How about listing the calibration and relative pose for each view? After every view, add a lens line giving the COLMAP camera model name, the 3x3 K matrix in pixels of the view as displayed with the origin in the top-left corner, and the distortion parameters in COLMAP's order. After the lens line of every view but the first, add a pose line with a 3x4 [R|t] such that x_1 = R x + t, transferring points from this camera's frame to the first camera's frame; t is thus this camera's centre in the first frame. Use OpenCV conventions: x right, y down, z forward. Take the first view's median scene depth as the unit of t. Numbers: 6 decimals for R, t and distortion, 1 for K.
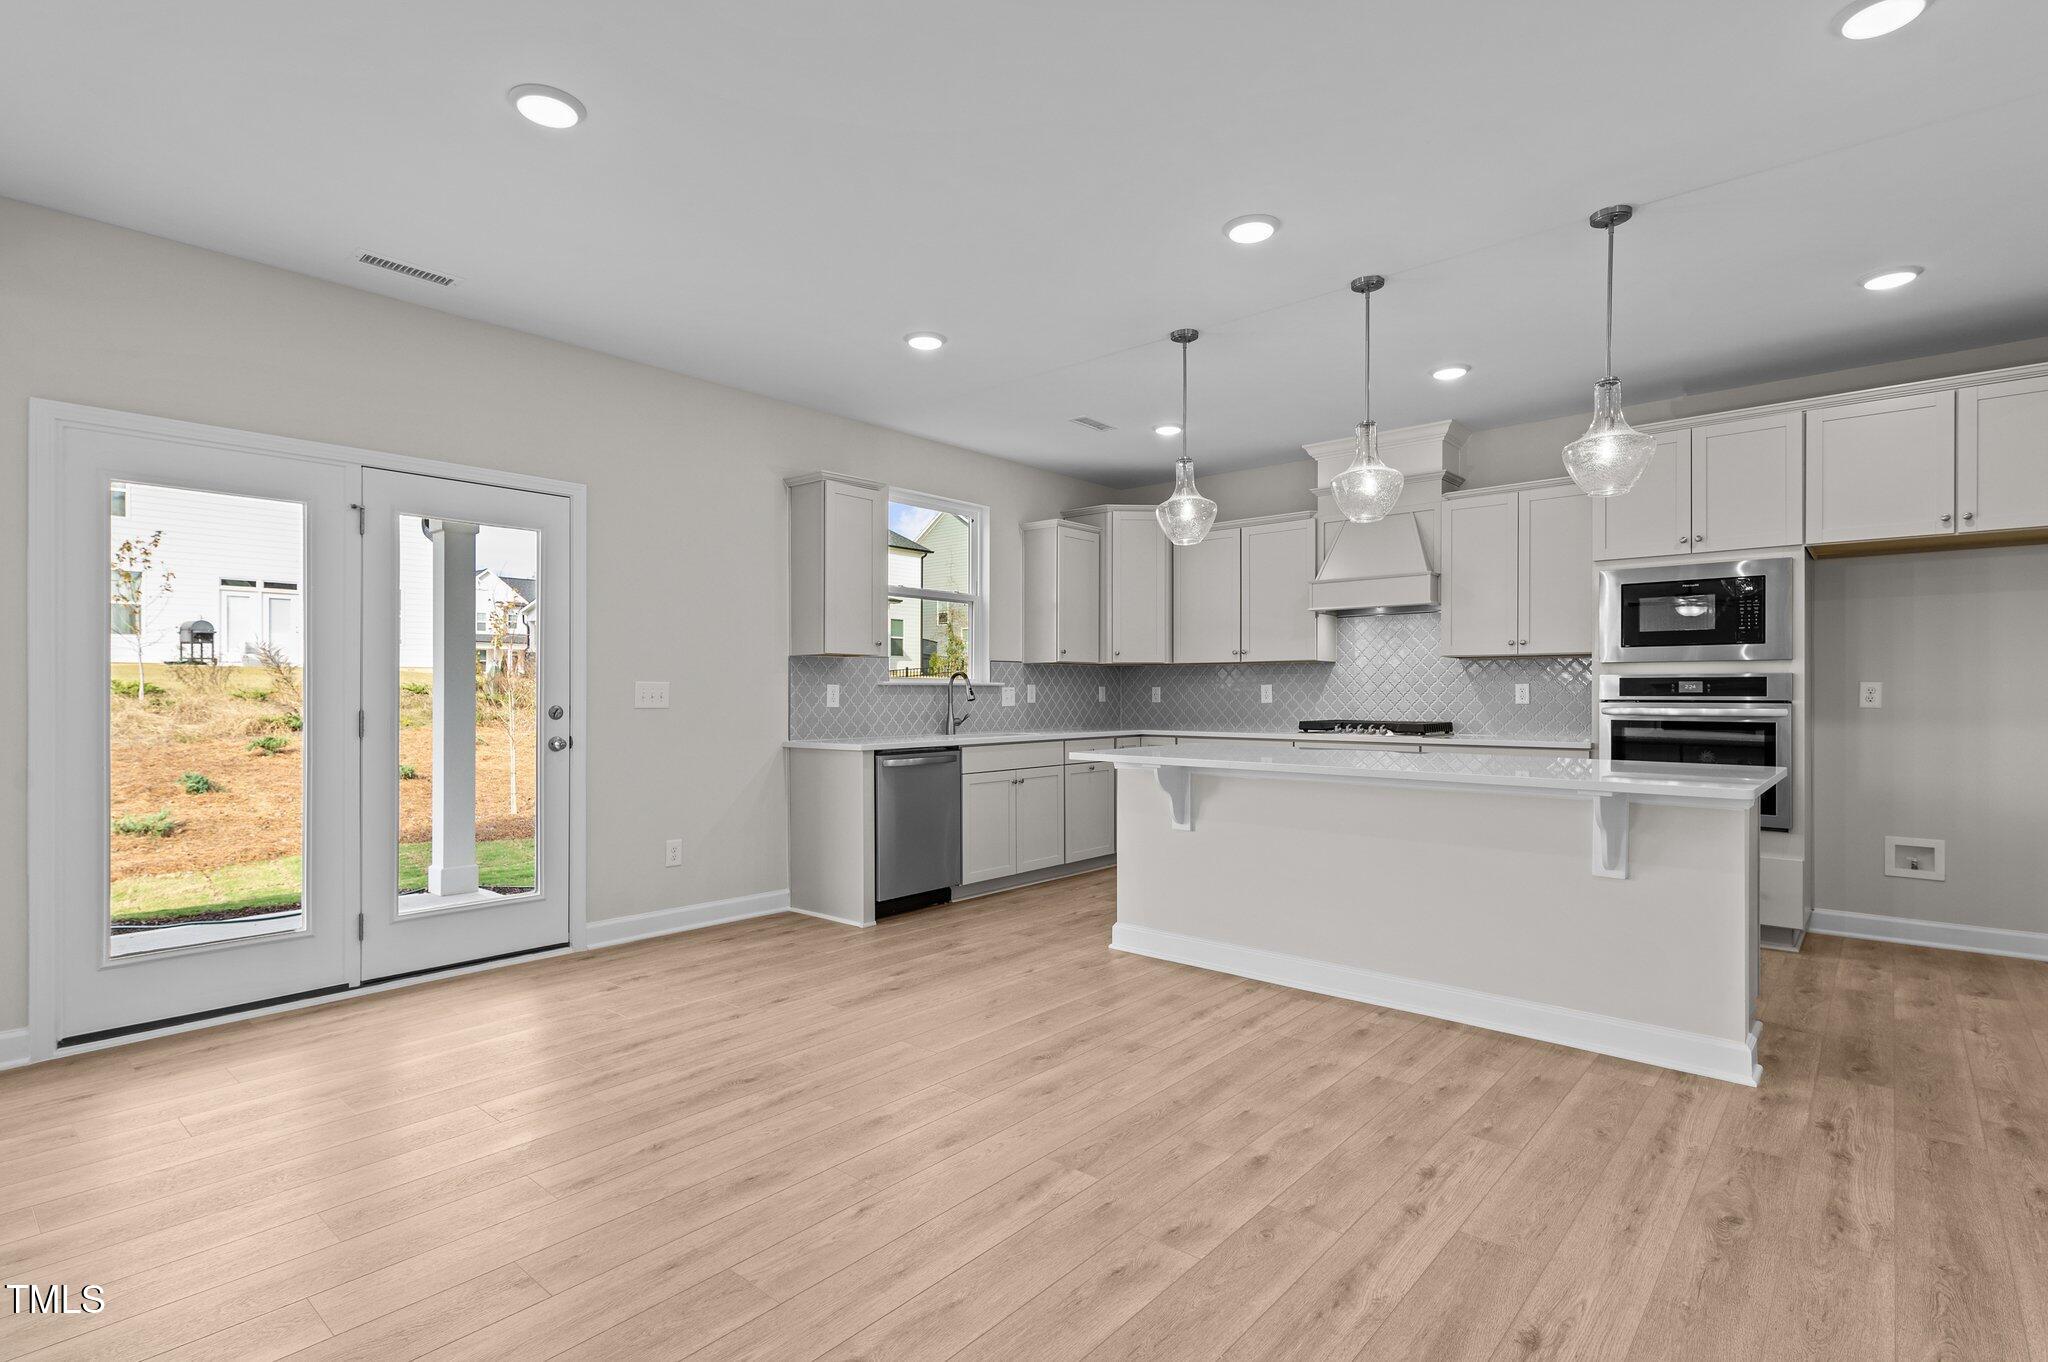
lens RADIAL K [[995.8, 0, 1023.3], [0, 995.8, 686.6], [0, 0, 1]] dist [-0.000727, -0.000921]
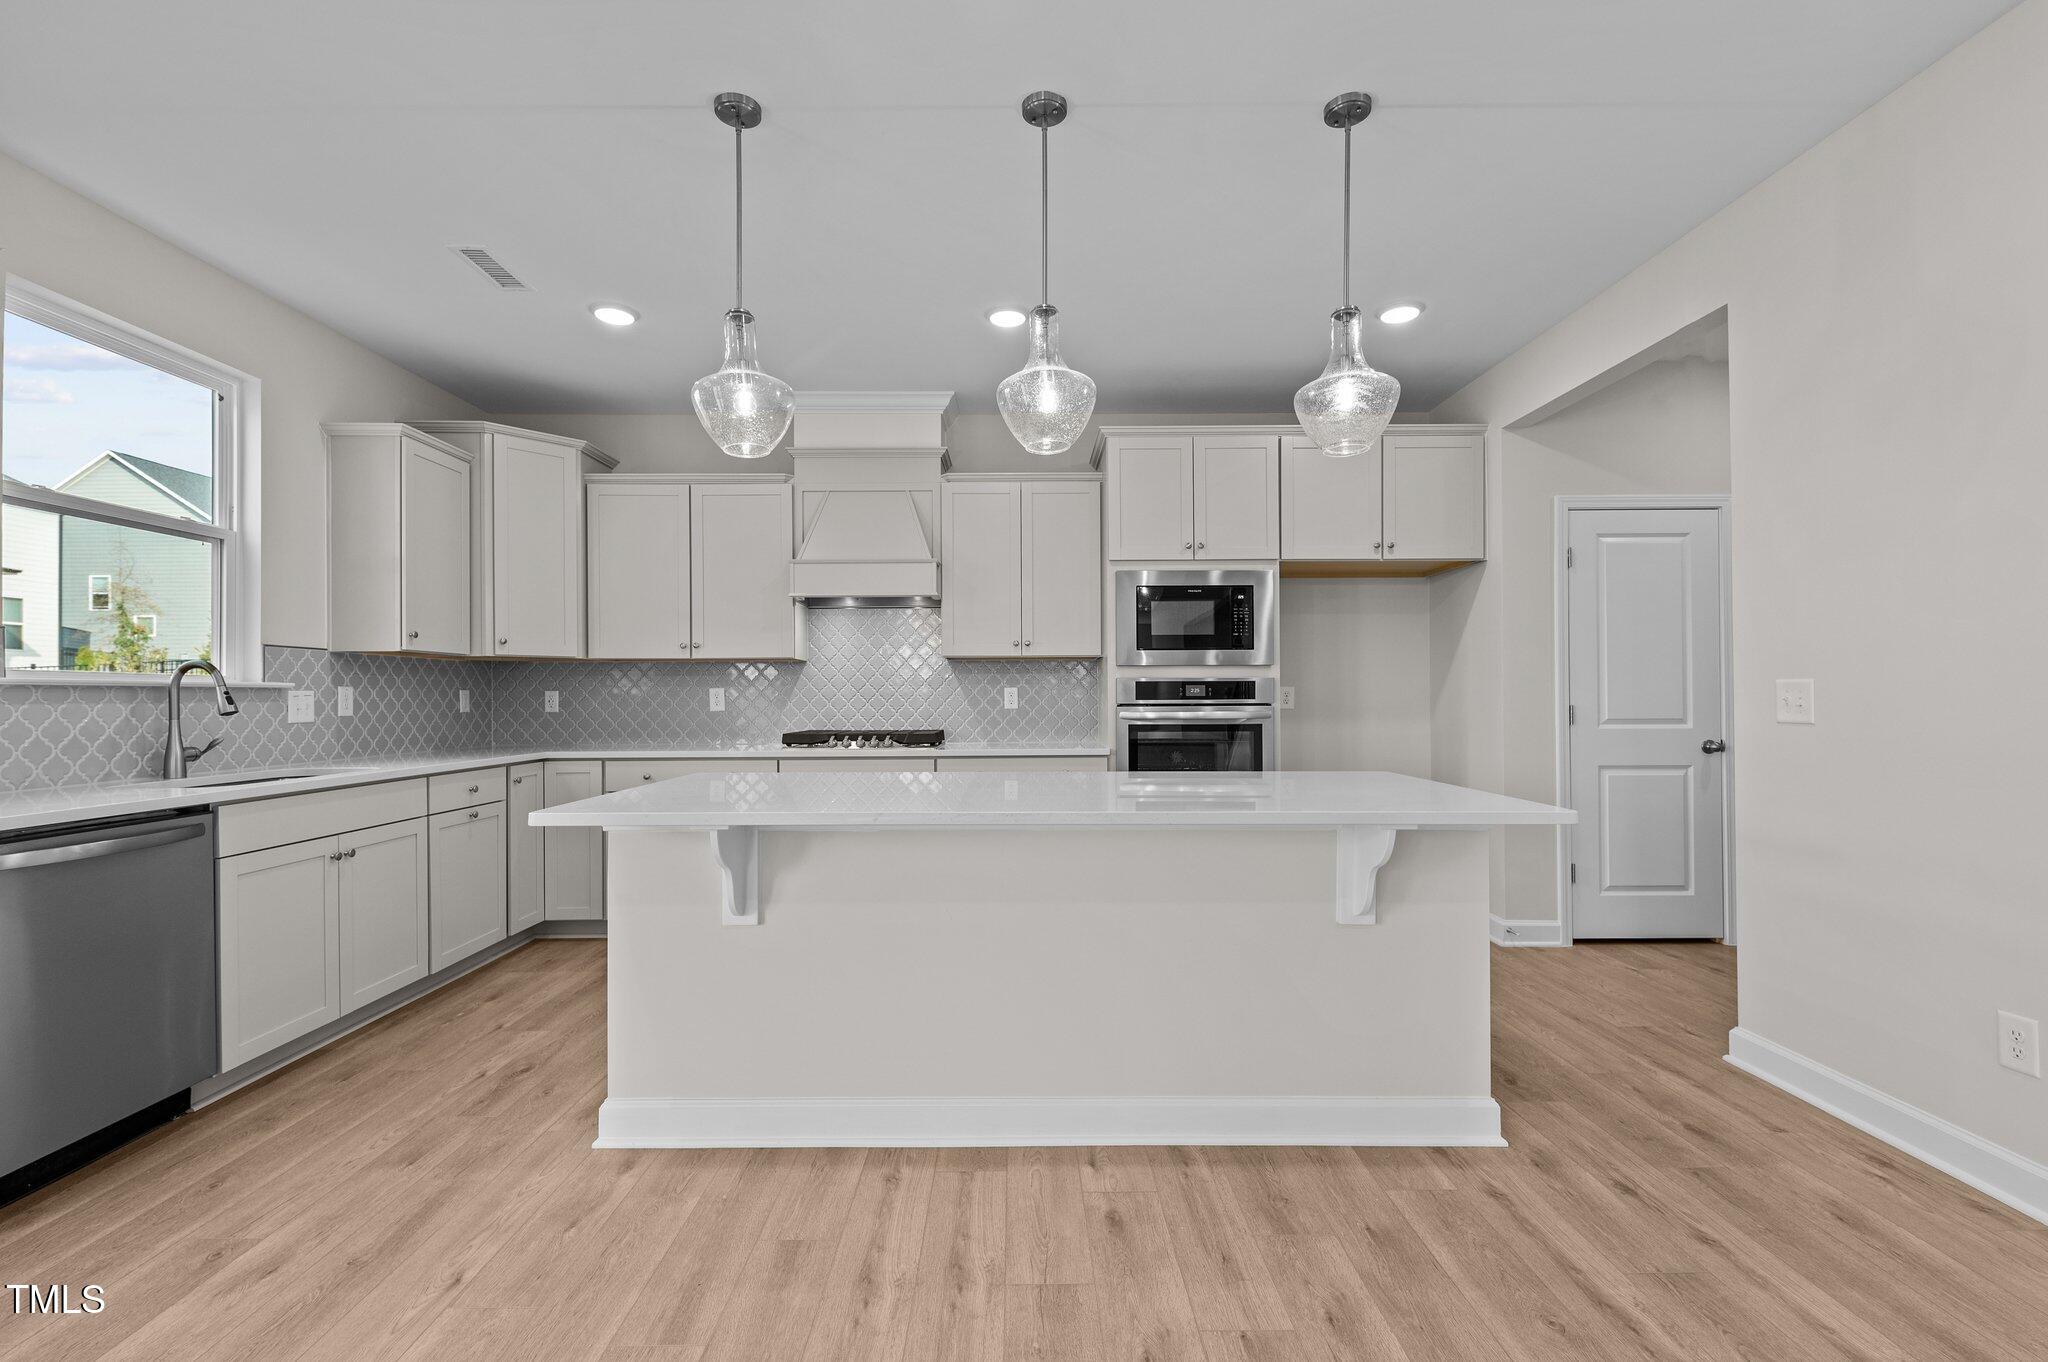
lens RADIAL K [[895.4, 0, 1031.9], [0, 895.4, 696.7], [0, 0, 1]] dist [0.006972, -0.004715]
pose [[0.748510, -0.003115, 0.663116, -0.059402], [-0.000451, 0.999986, 0.005206, 0.001797], [-0.663123, -0.004196, 0.748498, 0.409836]]
